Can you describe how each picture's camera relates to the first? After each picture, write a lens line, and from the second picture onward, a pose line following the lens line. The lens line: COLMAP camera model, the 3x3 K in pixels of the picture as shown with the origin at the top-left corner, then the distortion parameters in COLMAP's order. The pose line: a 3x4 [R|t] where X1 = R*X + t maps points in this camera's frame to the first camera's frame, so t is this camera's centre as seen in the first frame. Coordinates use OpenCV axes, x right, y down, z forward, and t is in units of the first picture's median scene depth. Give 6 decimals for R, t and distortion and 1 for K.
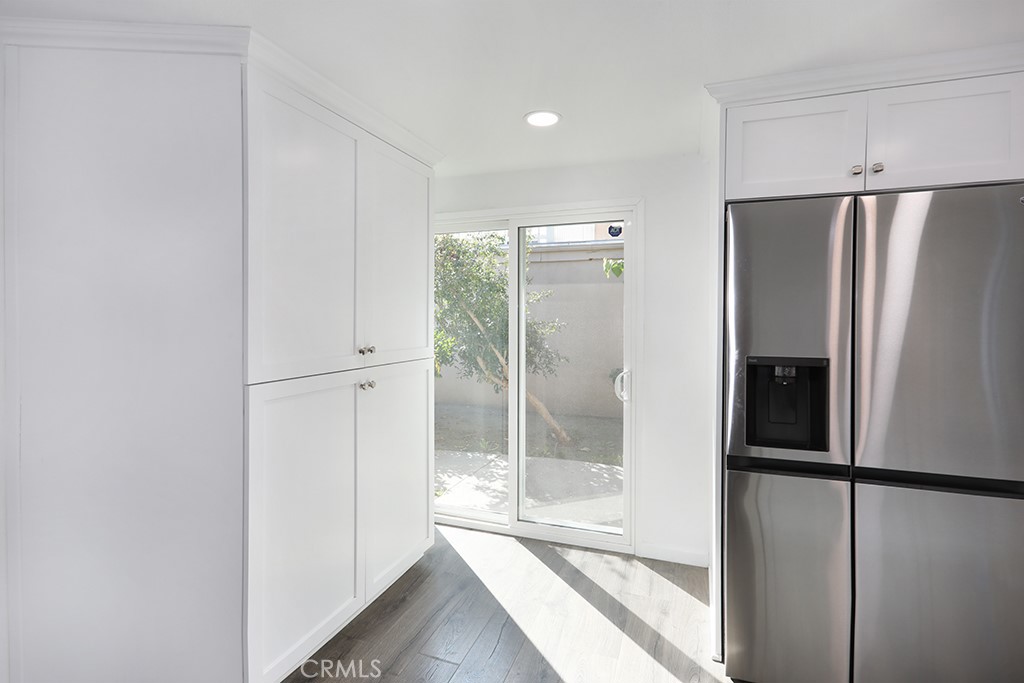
lens RADIAL K [[498.2, 0, 498.1], [0, 498.2, 325.6], [0, 0, 1]] dist [-0.045782, 0.015023]
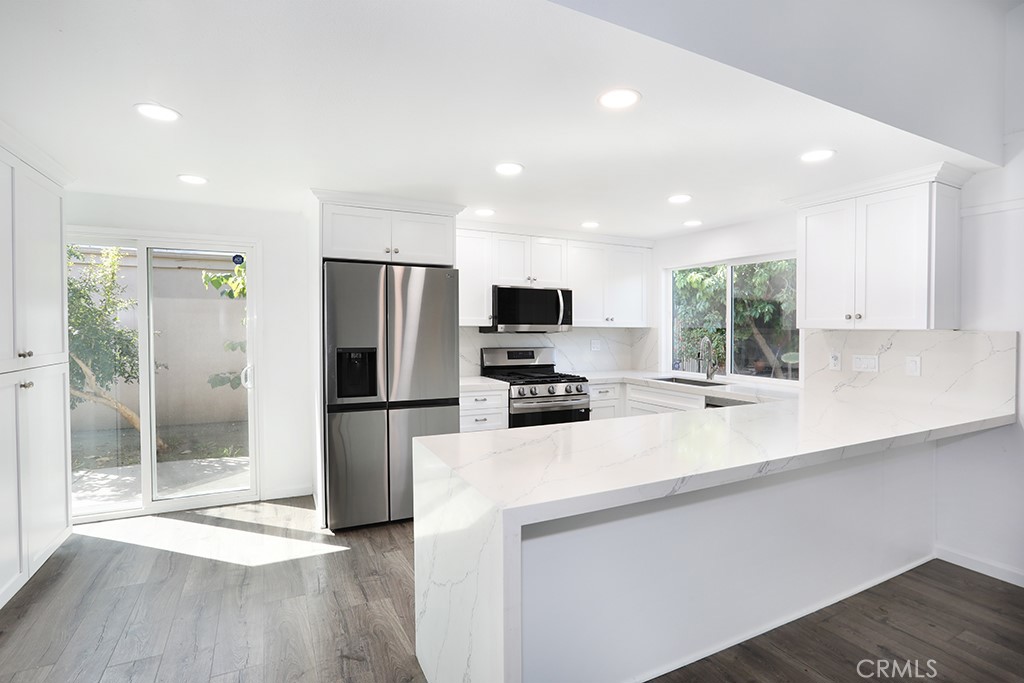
lens RADIAL K [[498.2, 0, 499.1], [0, 498.2, 340.6], [0, 0, 1]] dist [-0.045782, 0.015023]
pose [[0.694587, -0.016219, 0.719226, -0.318147], [0.007630, 0.999856, 0.015179, 0.010019], [-0.719368, -0.005056, 0.694611, -0.569627]]
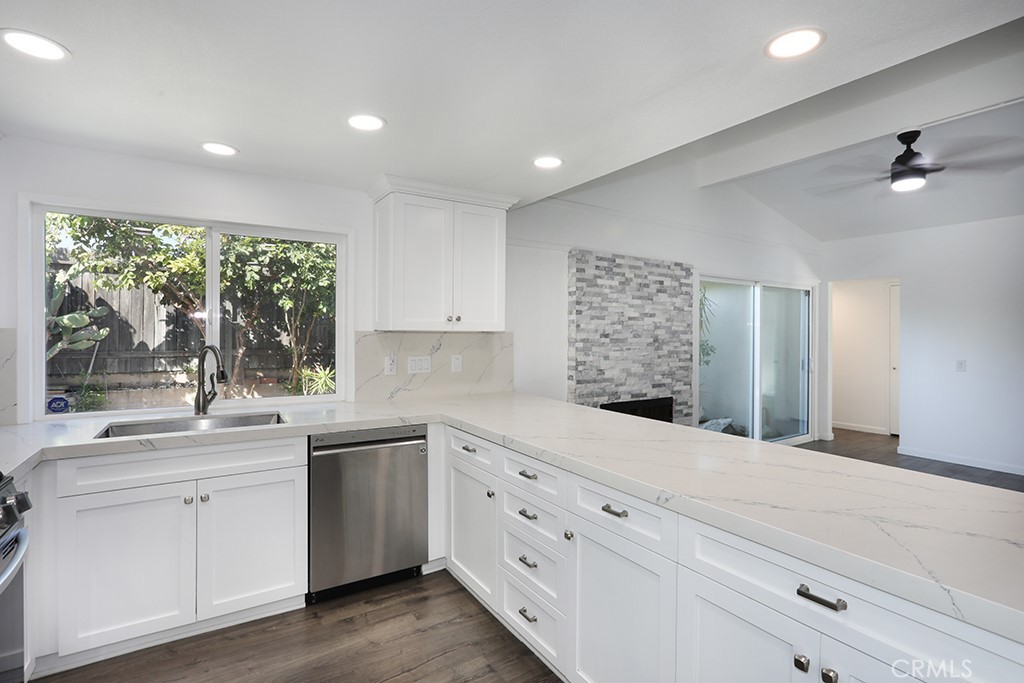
lens RADIAL K [[498.2, 0, 508.6], [0, 498.2, 337.1], [0, 0, 1]] dist [-0.045782, 0.015023]
pose [[-0.807197, -0.012785, 0.590144, 0.405654], [0.003302, 0.999652, 0.026172, -0.013403], [-0.590273, 0.023075, -0.806874, 0.720527]]
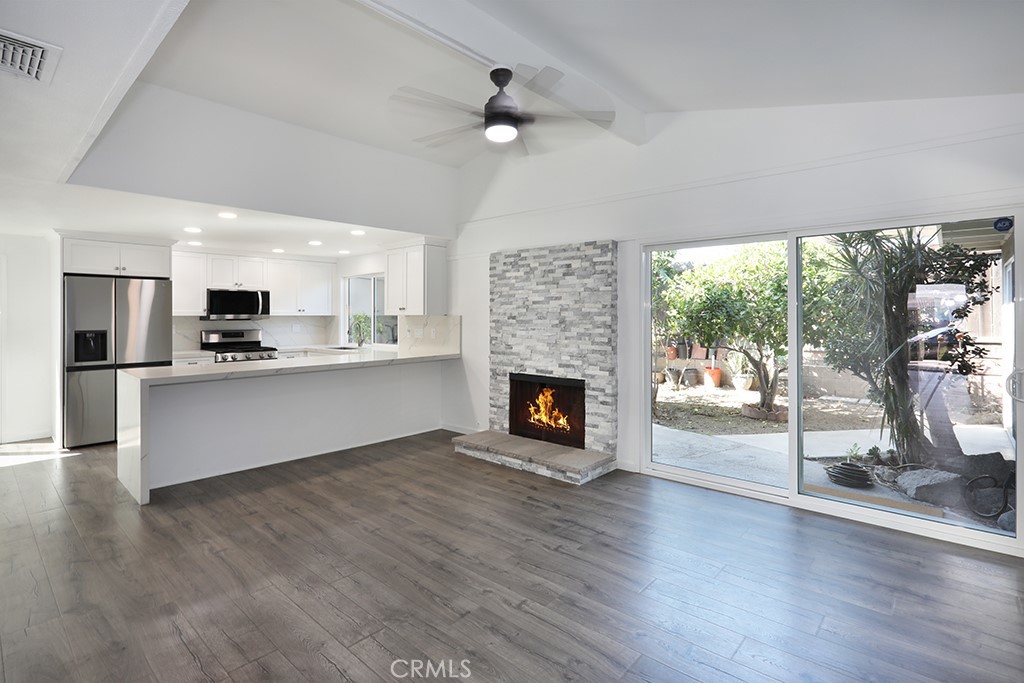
lens RADIAL K [[498.2, 0, 530.8], [0, 498.2, 315.1], [0, 0, 1]] dist [-0.045782, 0.015023]
pose [[0.343758, -0.001617, 0.939057, -1.009538], [0.021369, 0.999753, -0.006101, 0.038852], [-0.938815, 0.022164, 0.343708, -2.032699]]
